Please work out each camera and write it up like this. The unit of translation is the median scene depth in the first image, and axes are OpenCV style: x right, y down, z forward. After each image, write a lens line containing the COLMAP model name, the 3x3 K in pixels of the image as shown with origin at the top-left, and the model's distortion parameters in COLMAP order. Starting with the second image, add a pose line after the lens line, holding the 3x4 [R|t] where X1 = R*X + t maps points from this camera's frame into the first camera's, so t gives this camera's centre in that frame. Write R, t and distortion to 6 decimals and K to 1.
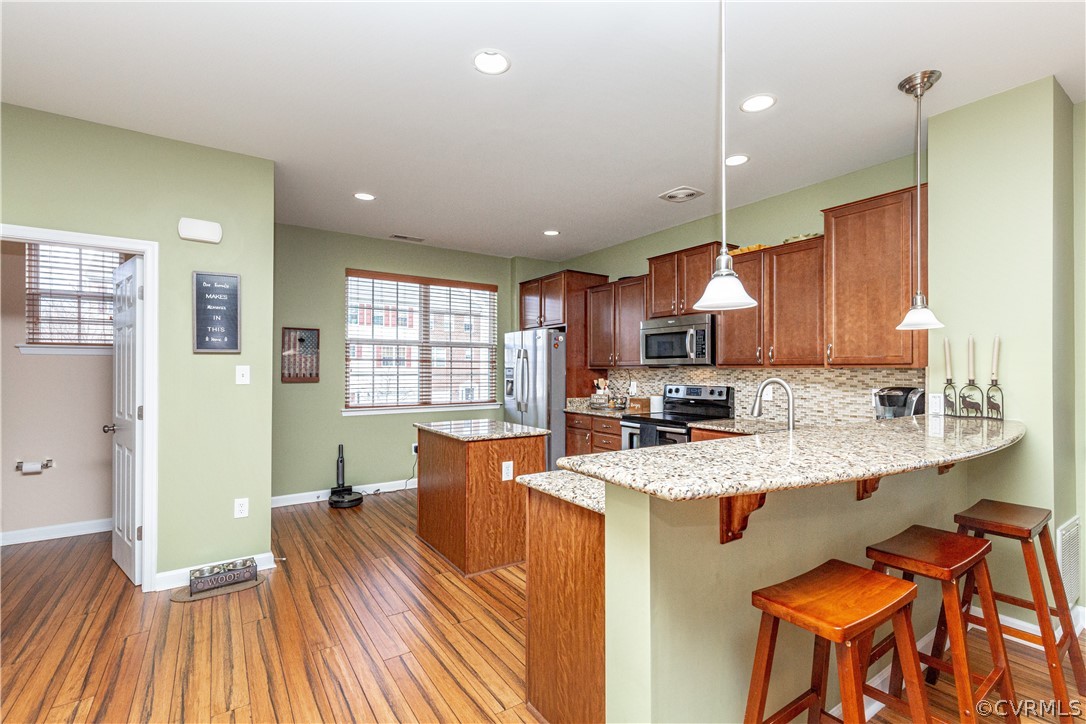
lens RADIAL K [[491.4, 0, 544.0], [0, 491.4, 368.2], [0, 0, 1]] dist [0.009391, -0.001790]
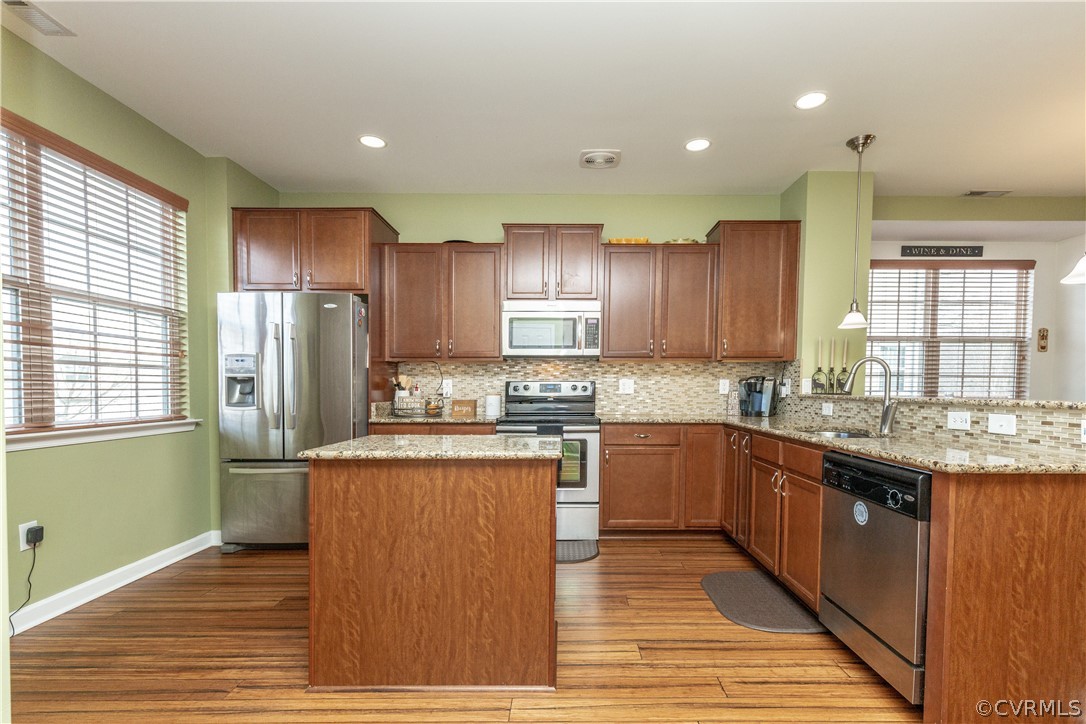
lens RADIAL K [[491.4, 0, 557.5], [0, 491.4, 400.8], [0, 0, 1]] dist [0.009391, -0.001790]
pose [[0.561117, -0.025028, 0.827358, -0.401841], [-0.003089, 0.999472, 0.032330, 0.039320], [-0.827731, -0.020696, 0.560743, 0.455194]]
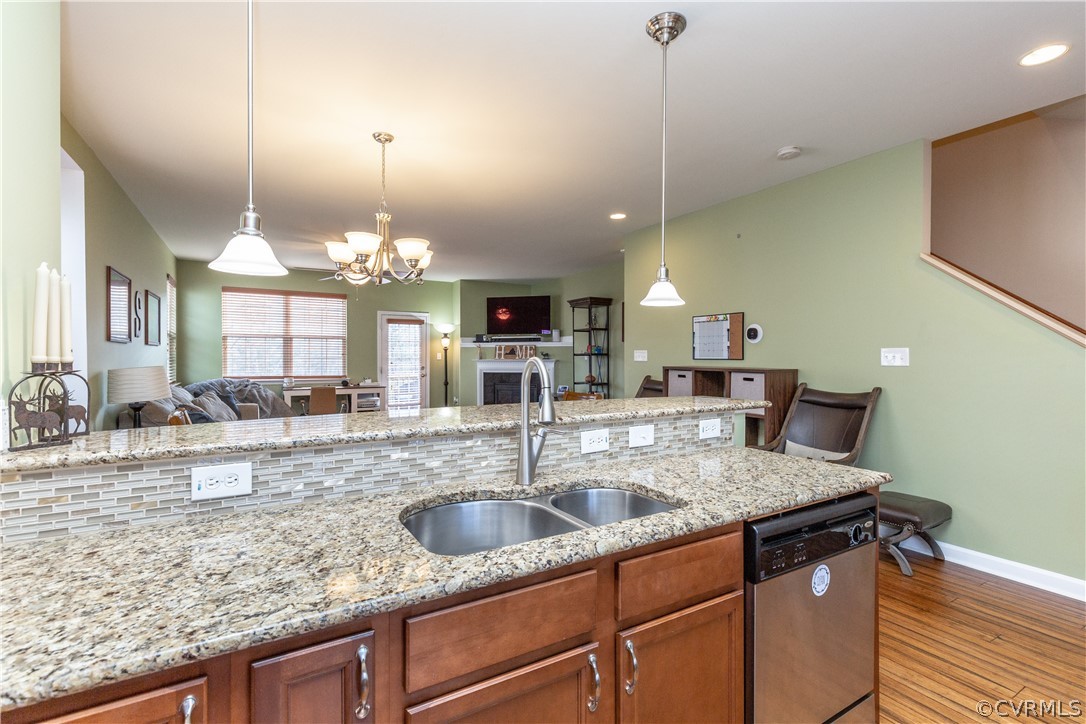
lens RADIAL K [[491.4, 0, 543.1], [0, 491.4, 357.3], [0, 0, 1]] dist [0.009391, -0.001790]
pose [[-0.998357, -0.000959, 0.057299, 0.196045], [-0.000941, 0.999999, 0.000349, 0.008603], [-0.057299, 0.000295, -0.998357, 0.771335]]
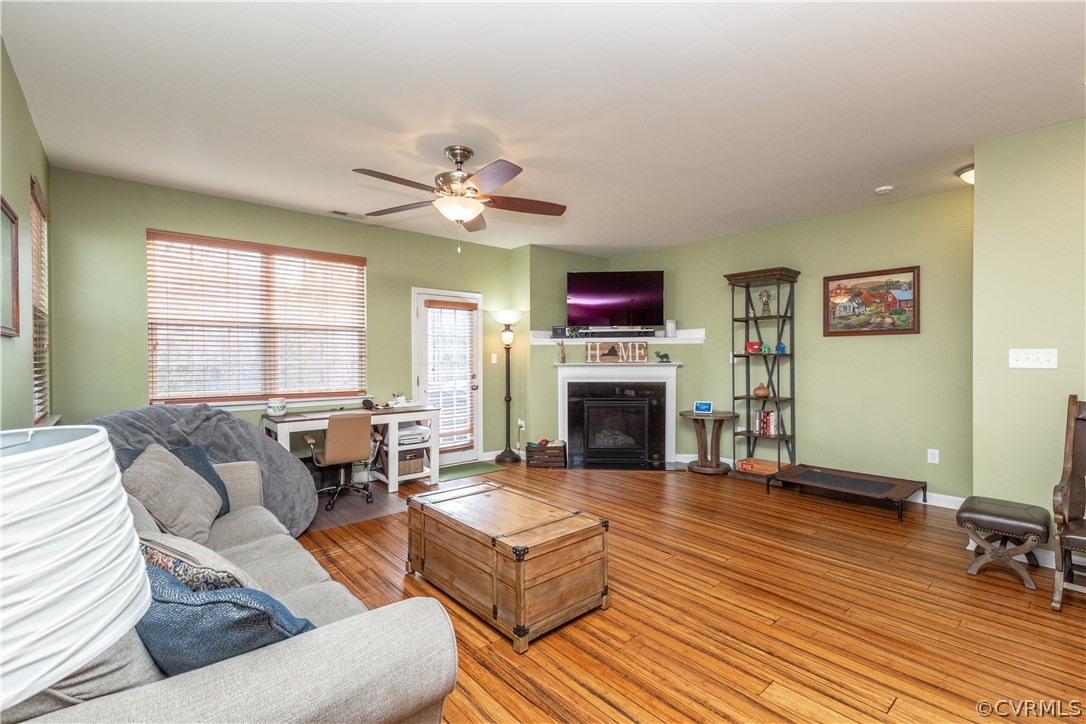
lens RADIAL K [[491.4, 0, 541.1], [0, 491.4, 356.3], [0, 0, 1]] dist [0.009391, -0.001790]
pose [[-0.988094, 0.002150, -0.153838, 0.778466], [0.001951, 0.999997, 0.001440, -0.001185], [0.153840, 0.001122, -0.988095, 0.186171]]
